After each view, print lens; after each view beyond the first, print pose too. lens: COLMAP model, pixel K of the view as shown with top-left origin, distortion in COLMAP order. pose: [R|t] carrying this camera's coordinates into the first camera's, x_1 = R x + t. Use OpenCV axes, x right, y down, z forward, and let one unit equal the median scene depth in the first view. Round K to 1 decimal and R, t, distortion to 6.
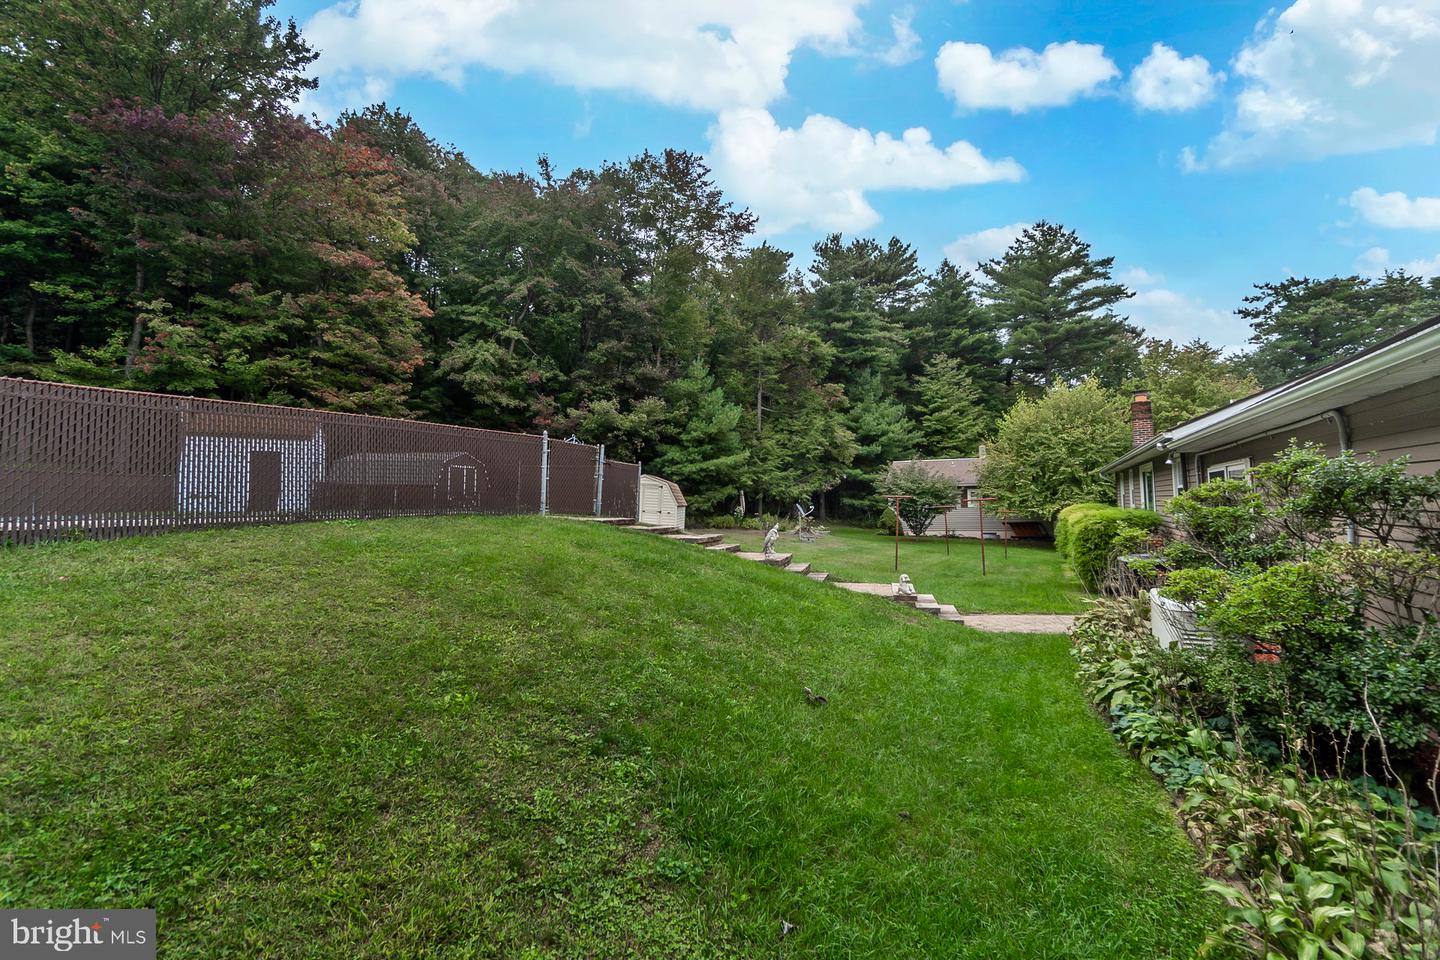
lens RADIAL K [[620.8, 0, 720.2], [0, 620.8, 467.5], [0, 0, 1]] dist [-0.002558, -0.000300]
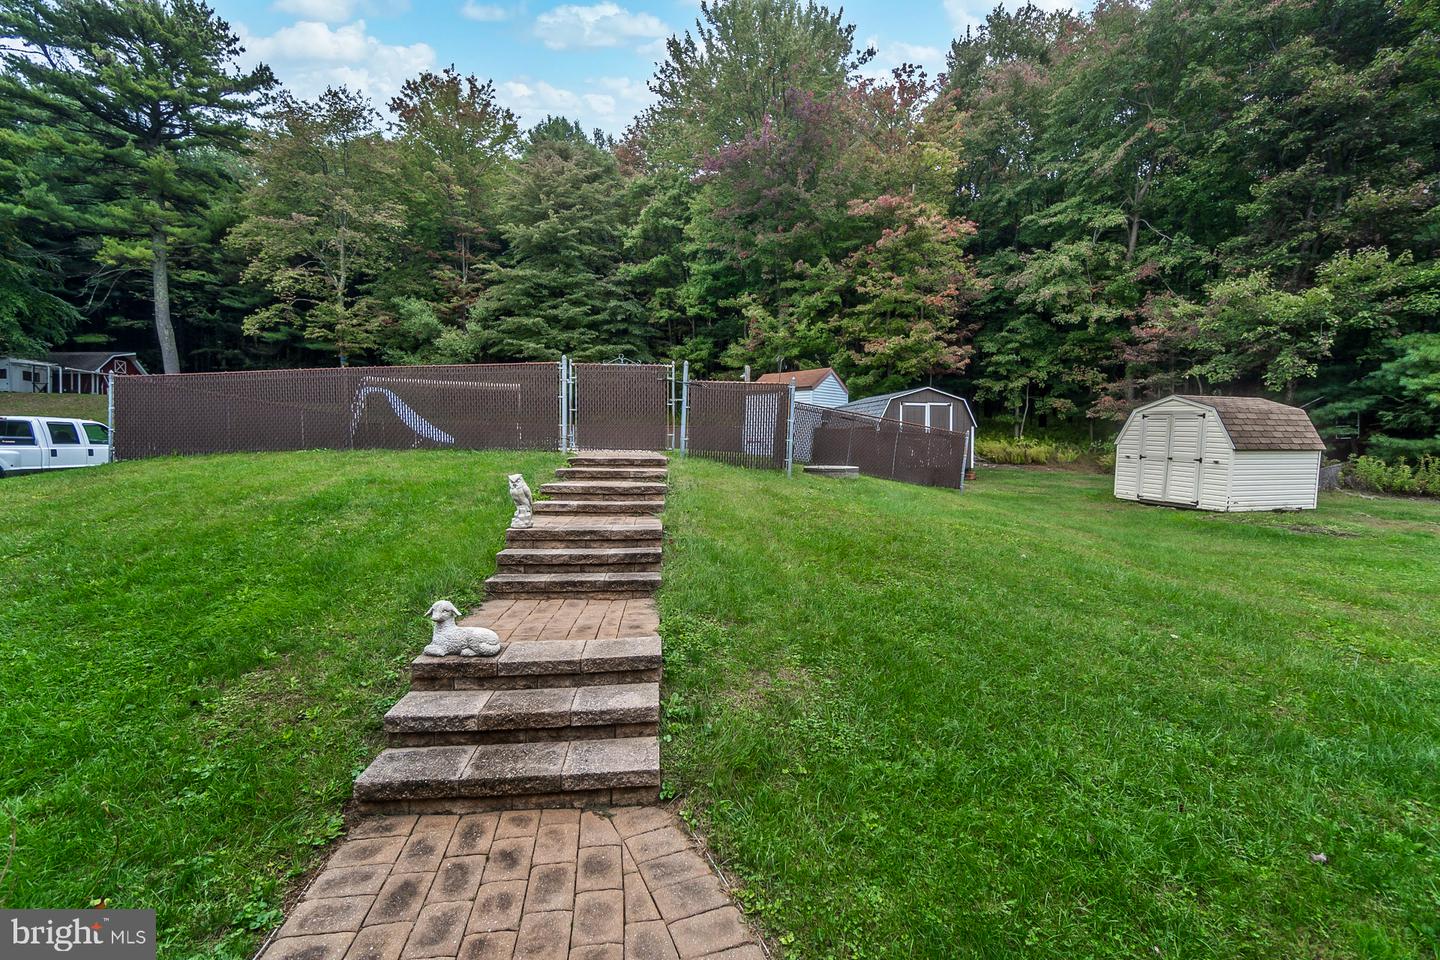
lens RADIAL K [[620.8, 0, 720.2], [0, 620.8, 467.5], [0, 0, 1]] dist [-0.002558, -0.000300]
pose [[0.337054, 0.027137, -0.941094, 0.221010], [0.048078, 0.997784, 0.045991, 0.024286], [0.940257, -0.060748, 0.335002, 0.313047]]
